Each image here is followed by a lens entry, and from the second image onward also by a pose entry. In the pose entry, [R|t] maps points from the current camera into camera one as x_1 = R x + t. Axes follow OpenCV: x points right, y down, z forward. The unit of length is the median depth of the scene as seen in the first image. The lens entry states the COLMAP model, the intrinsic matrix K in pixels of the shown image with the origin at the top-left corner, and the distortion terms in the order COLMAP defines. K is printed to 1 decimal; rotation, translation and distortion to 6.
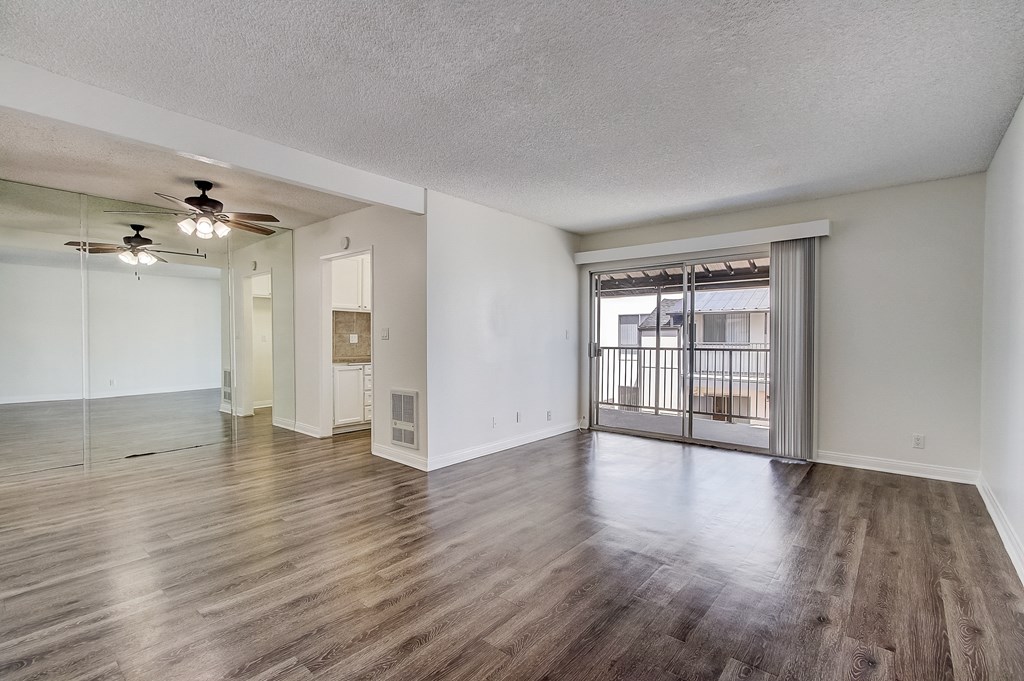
lens RADIAL K [[464.3, 0, 505.2], [0, 464.3, 342.6], [0, 0, 1]] dist [0.005985, 0.000340]
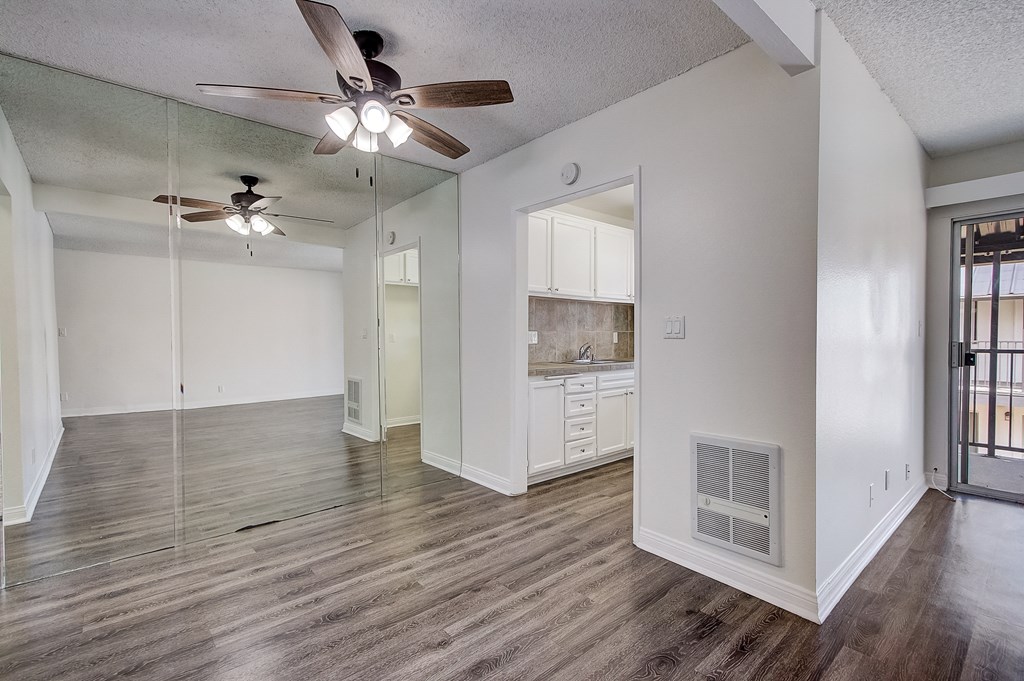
lens RADIAL K [[464.3, 0, 505.2], [0, 464.3, 342.6], [0, 0, 1]] dist [0.005985, 0.000340]
pose [[0.987975, -0.004735, -0.154540, -0.307496], [0.004772, 0.999989, -0.000136, -0.002116], [0.154539, -0.000604, 0.987986, 0.374912]]
